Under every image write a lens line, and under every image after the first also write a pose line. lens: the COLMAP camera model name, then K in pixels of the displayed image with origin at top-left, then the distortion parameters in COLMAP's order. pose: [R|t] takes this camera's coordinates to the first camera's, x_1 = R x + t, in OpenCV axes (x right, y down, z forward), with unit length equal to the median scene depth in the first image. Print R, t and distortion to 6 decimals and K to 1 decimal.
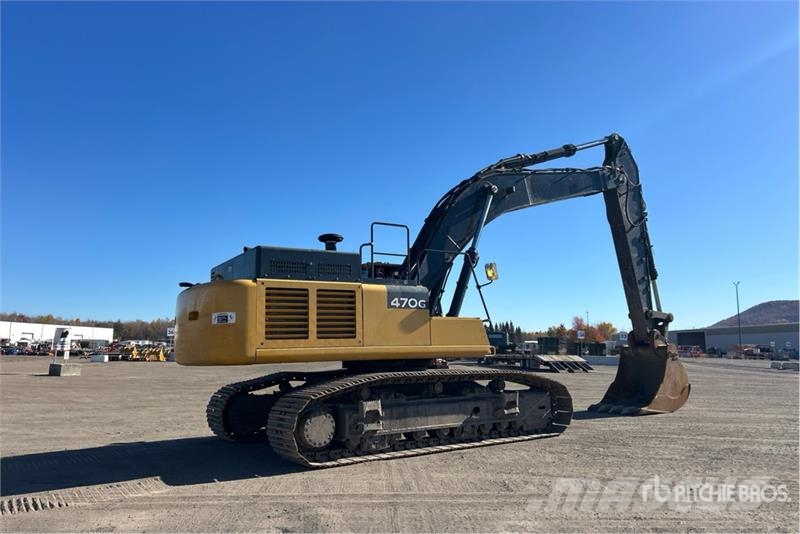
lens RADIAL K [[608.1, 0, 402.4], [0, 608.1, 244.9], [0, 0, 1]] dist [0.045888, -0.032702]
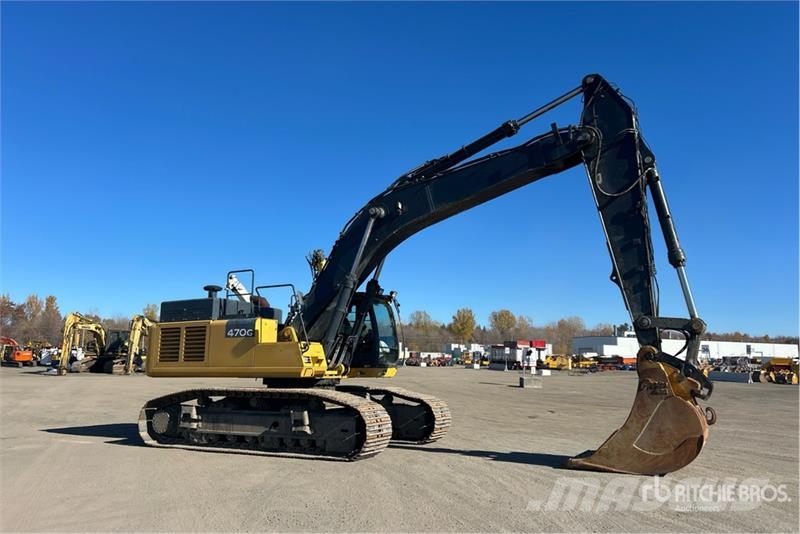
lens RADIAL K [[608.1, 0, 408.6], [0, 608.1, 265.0], [0, 0, 1]] dist [0.045888, -0.032702]
pose [[0.501146, -0.129120, -0.855675, 1.283320], [0.134213, 0.988438, -0.070549, 0.093605], [0.854891, -0.079488, 0.512682, 0.667658]]
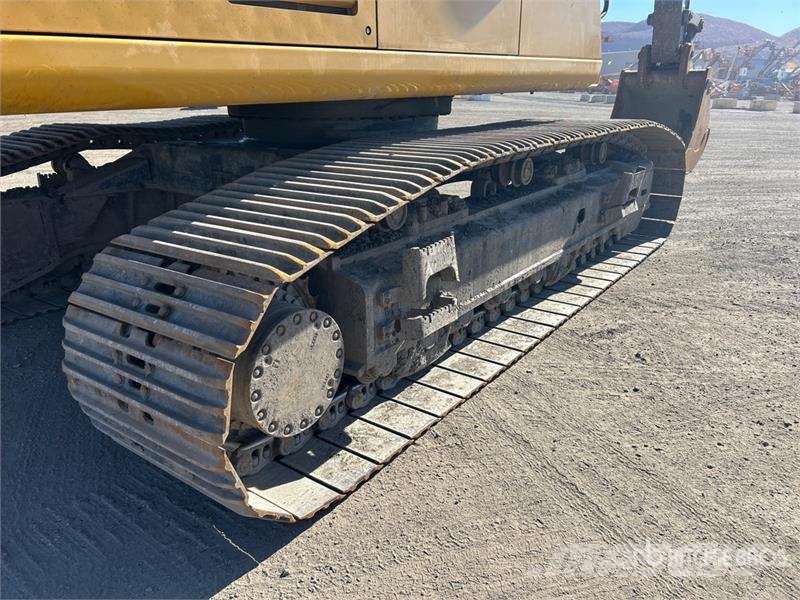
lens RADIAL K [[608.4, 0, 392.4], [0, 608.4, 301.8], [0, 0, 1]] dist [0.049035, -0.060447]
pose [[0.945605, -0.100965, 0.309251, -0.149942], [-0.065096, 0.872667, 0.483957, 0.124851], [-0.318736, -0.477763, 0.818627, 0.673751]]
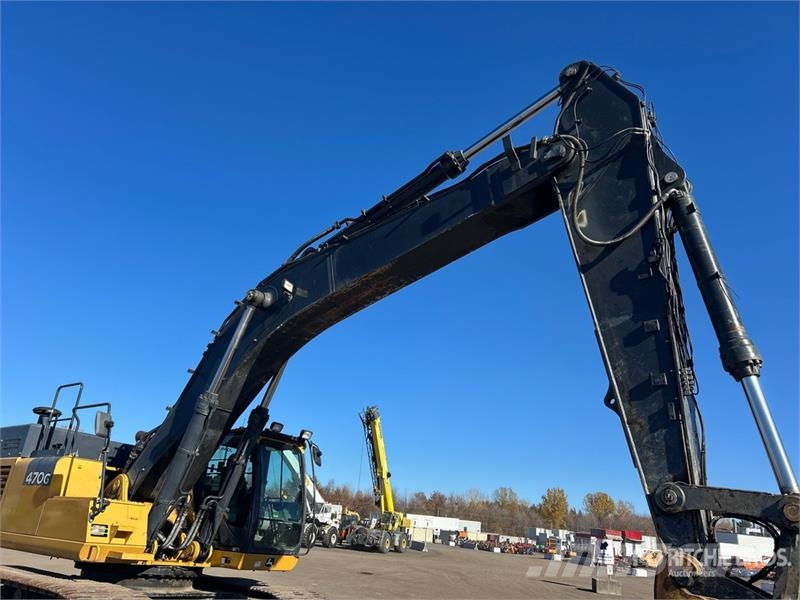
lens RADIAL K [[608.4, 0, 401.3], [0, 608.4, 294.6], [0, 0, 1]] dist [0.049035, -0.060447]
pose [[0.367718, -0.311038, -0.876378, 0.981668], [0.072671, 0.949135, -0.306369, 0.149833], [0.927093, 0.048970, 0.371618, 1.138125]]
